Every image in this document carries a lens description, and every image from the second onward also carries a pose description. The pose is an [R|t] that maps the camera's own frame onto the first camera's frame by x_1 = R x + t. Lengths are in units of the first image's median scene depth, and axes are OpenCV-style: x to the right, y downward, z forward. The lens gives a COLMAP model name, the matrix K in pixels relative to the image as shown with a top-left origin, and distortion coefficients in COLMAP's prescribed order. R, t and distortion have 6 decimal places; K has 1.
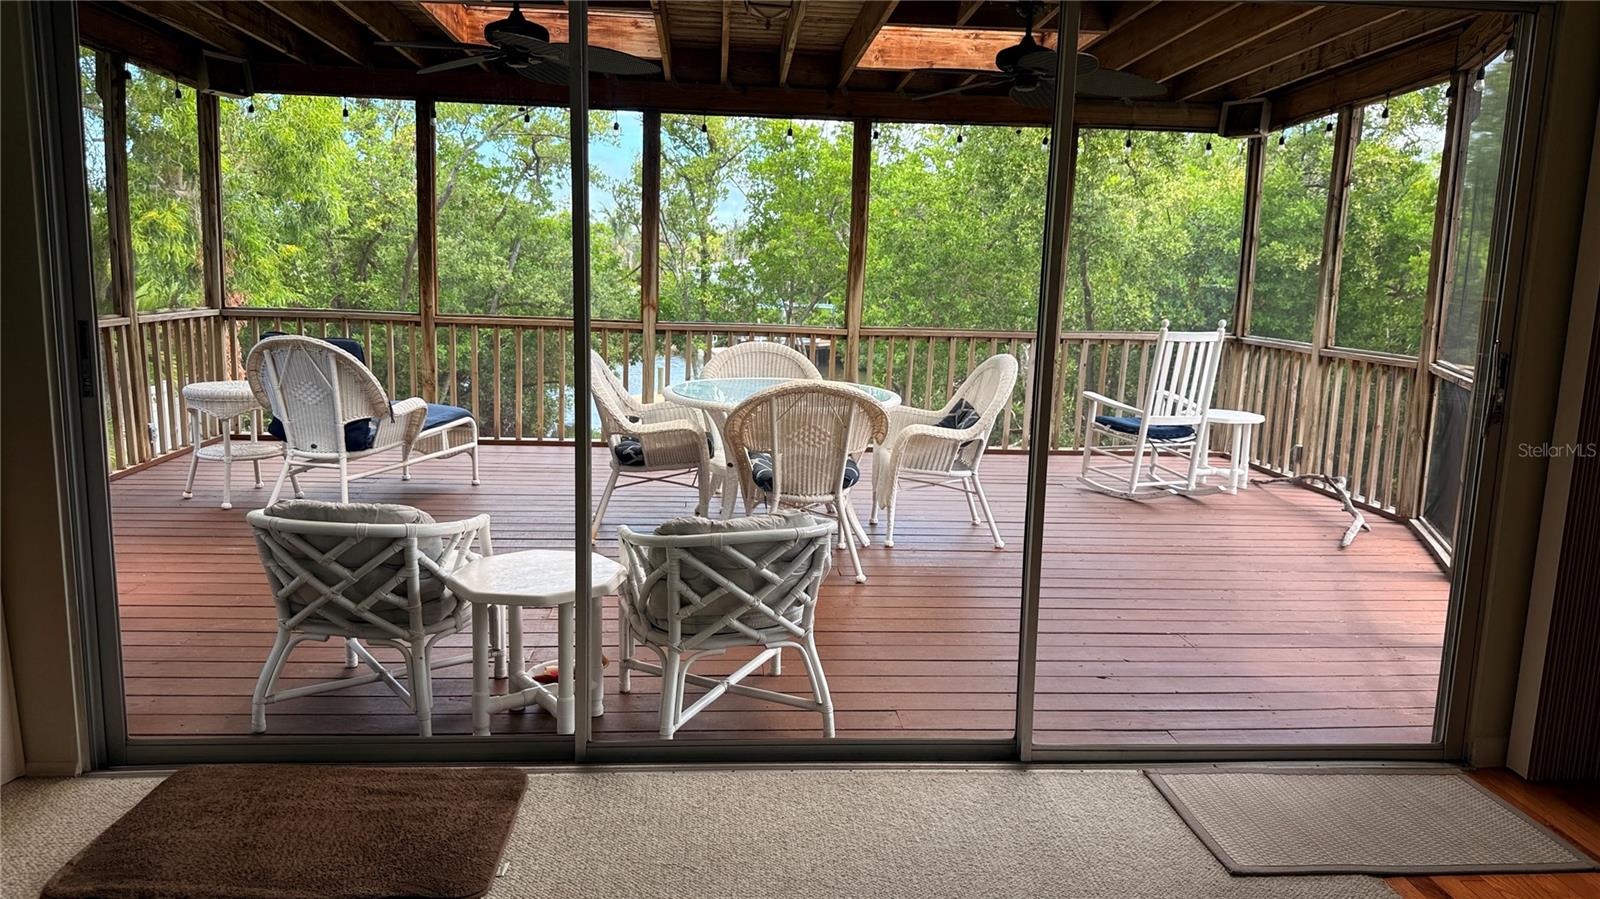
lens RADIAL K [[1101.6, 0, 797.3], [0, 1101.6, 439.8], [0, 0, 1]] dist [0.133203, -0.135432]
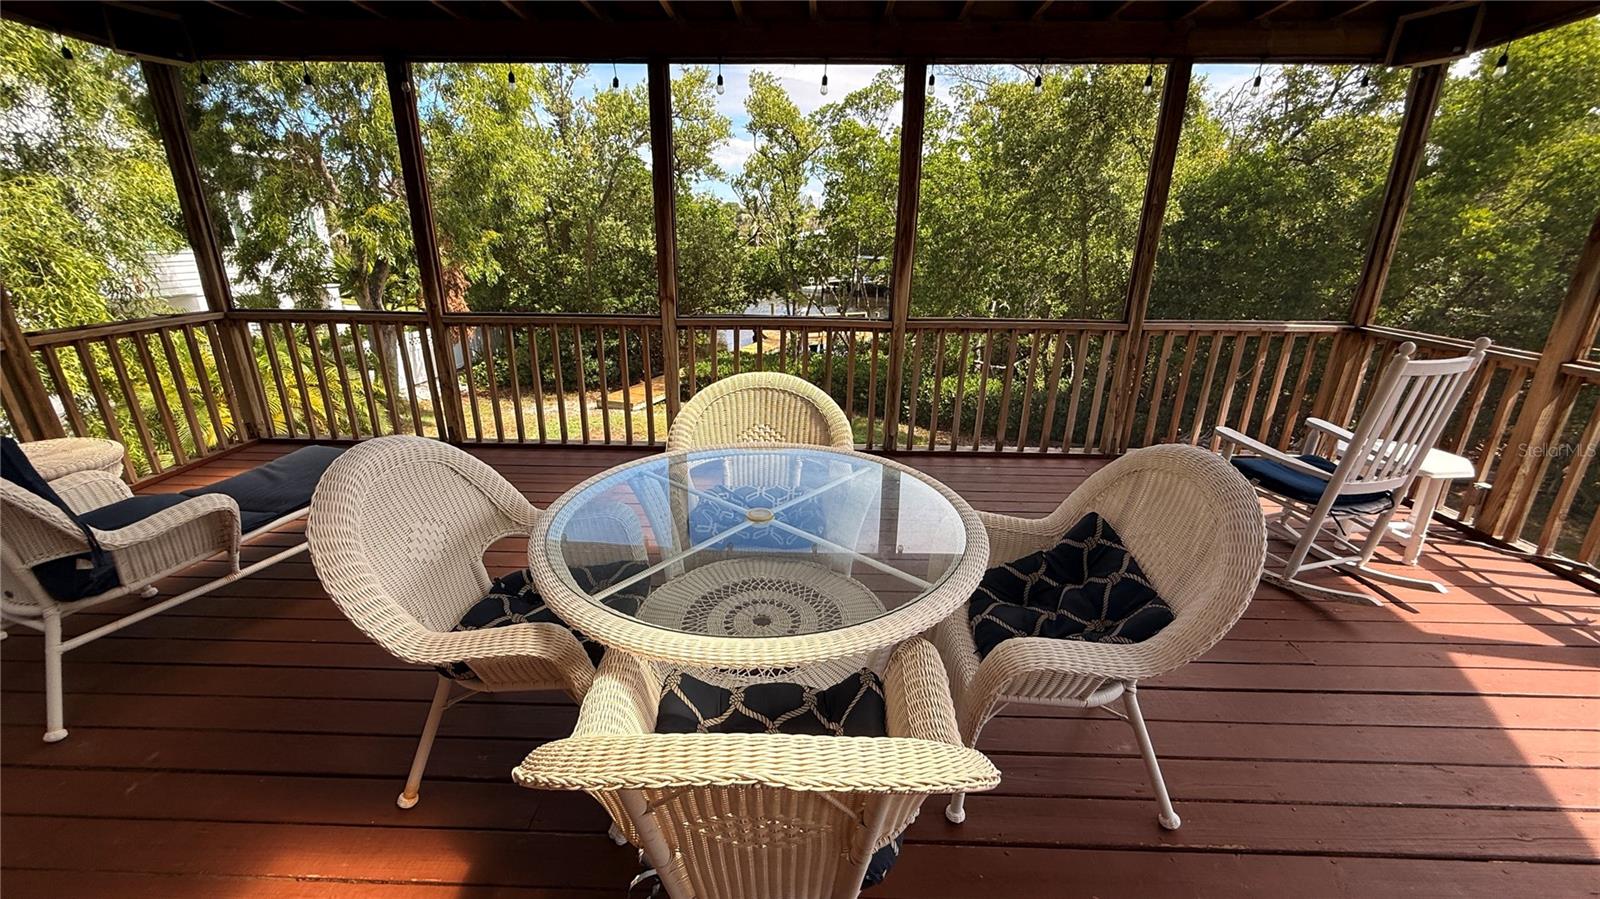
lens RADIAL K [[640.4, 0, 794.8], [0, 640.4, 444.8], [0, 0, 1]] dist [0.002116, 0.000370]
pose [[0.994097, 0.012006, -0.107828, 0.023969], [0.005897, 0.986411, 0.164192, -0.085114], [0.108334, -0.163859, 0.980517, 0.464926]]
